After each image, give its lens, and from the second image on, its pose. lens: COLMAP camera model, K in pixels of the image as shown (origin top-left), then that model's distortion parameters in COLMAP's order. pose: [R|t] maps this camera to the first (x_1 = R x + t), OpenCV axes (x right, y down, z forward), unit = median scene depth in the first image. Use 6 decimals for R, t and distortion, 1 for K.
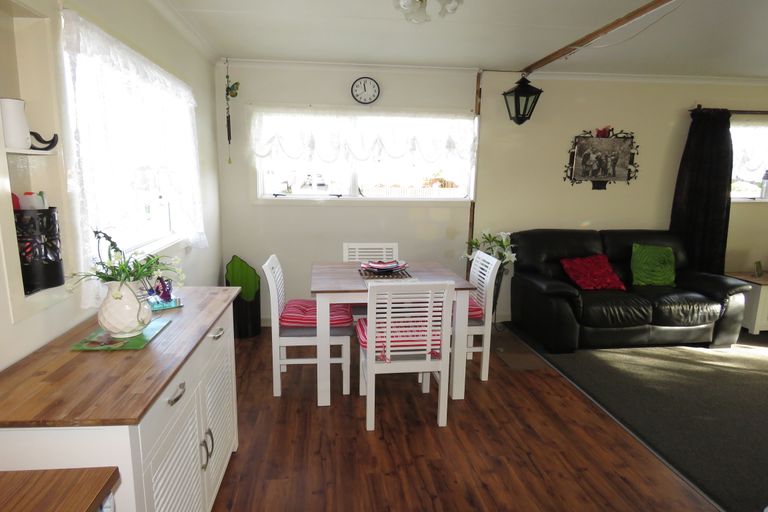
lens RADIAL K [[480.2, 0, 383.7], [0, 480.2, 255.6], [0, 0, 1]] dist [-0.002596, -0.000453]
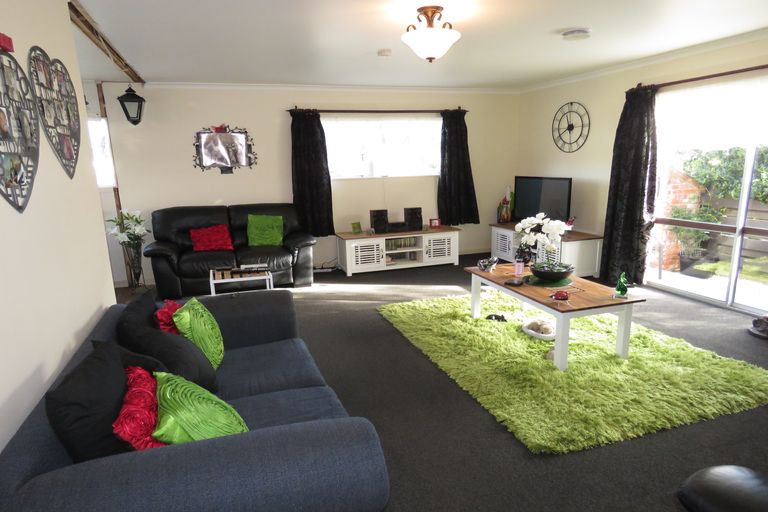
lens RADIAL K [[480.2, 0, 383.1], [0, 480.2, 259.6], [0, 0, 1]] dist [-0.002596, -0.000453]
pose [[0.977577, -0.071808, 0.197959, 0.603317], [0.064037, 0.996915, 0.045388, 0.060596], [-0.200607, -0.031694, 0.979159, -0.350889]]
